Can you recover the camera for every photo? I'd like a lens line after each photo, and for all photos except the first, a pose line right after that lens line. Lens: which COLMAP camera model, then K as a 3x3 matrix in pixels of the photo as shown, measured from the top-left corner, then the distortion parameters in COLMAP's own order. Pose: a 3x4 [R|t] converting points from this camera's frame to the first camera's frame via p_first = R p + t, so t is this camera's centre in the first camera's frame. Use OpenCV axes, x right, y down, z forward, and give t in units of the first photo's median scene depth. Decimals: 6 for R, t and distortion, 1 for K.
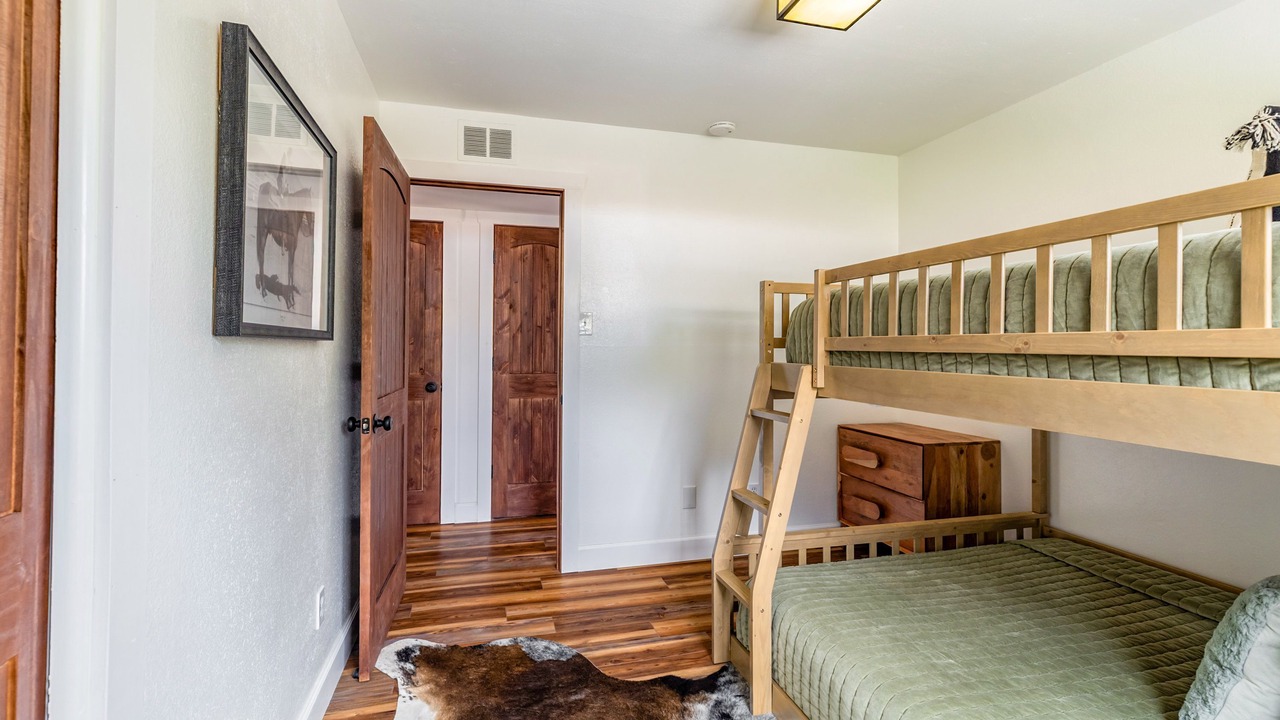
lens RADIAL K [[579.4, 0, 641.6], [0, 579.4, 349.2], [0, 0, 1]] dist [-0.002356, -0.000248]
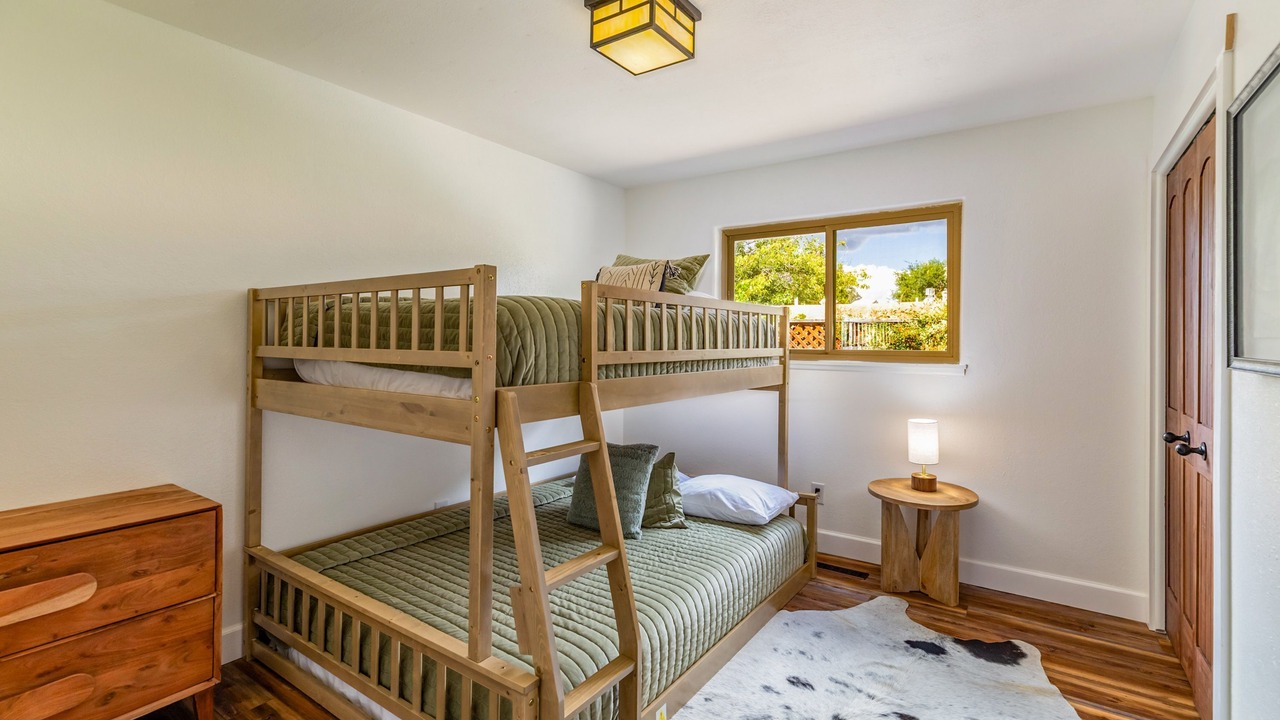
lens RADIAL K [[579.4, 0, 638.5], [0, 579.4, 348.2], [0, 0, 1]] dist [-0.002356, -0.000248]
pose [[-0.630804, -0.014257, 0.775811, -0.545809], [-0.004226, 0.999879, 0.014939, -0.046425], [-0.775930, 0.006144, -0.630789, 1.704198]]
